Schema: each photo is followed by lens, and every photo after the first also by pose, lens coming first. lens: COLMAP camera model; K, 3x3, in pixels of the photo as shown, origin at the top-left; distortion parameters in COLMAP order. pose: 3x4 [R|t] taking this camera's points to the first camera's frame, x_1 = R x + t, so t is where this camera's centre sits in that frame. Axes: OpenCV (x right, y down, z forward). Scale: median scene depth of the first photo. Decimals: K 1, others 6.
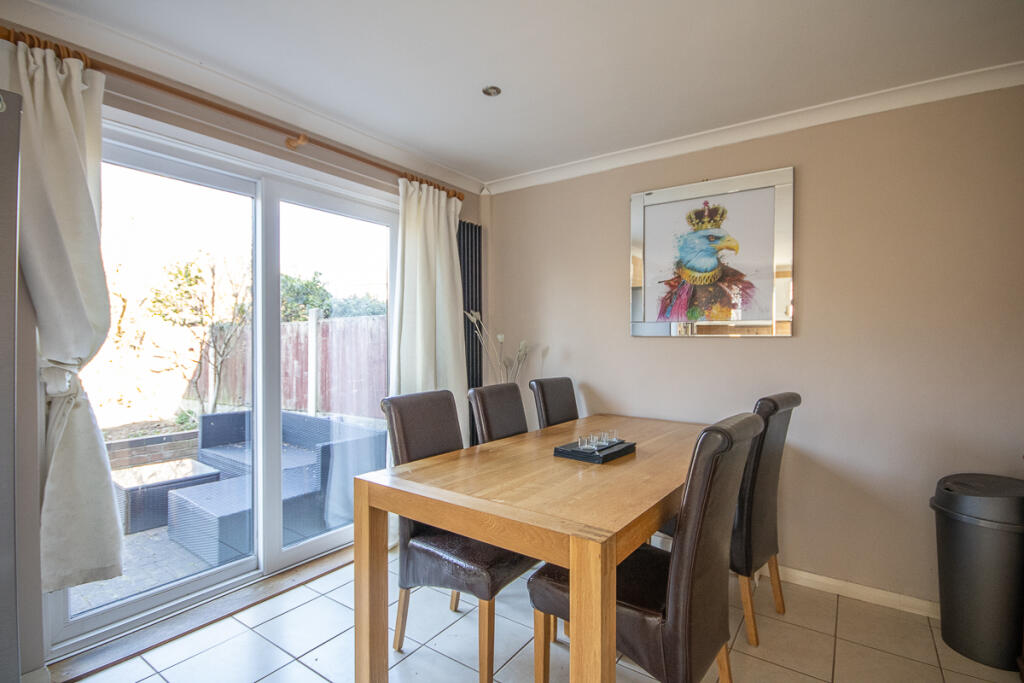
lens RADIAL K [[494.6, 0, 513.5], [0, 494.6, 344.1], [0, 0, 1]] dist [0.000092, -0.000919]
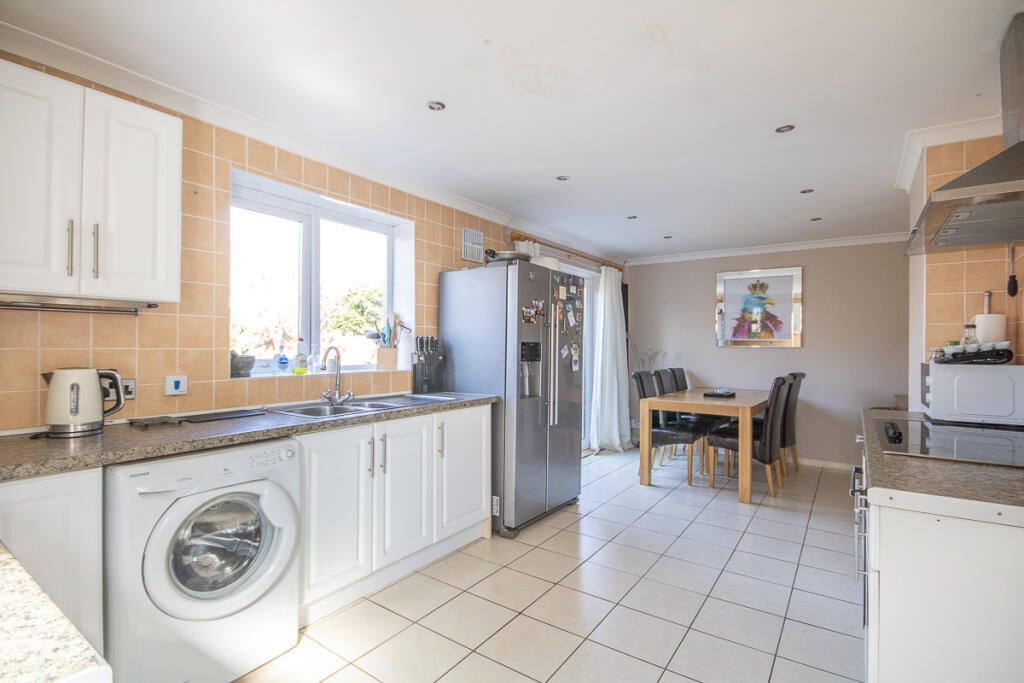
lens RADIAL K [[494.6, 0, 511.1], [0, 494.6, 337.4], [0, 0, 1]] dist [0.000092, -0.000919]
pose [[0.999819, 0.009632, -0.016407, -0.571615], [-0.009895, 0.999822, -0.016047, -0.013913], [0.016249, 0.016207, 0.999737, -1.006171]]
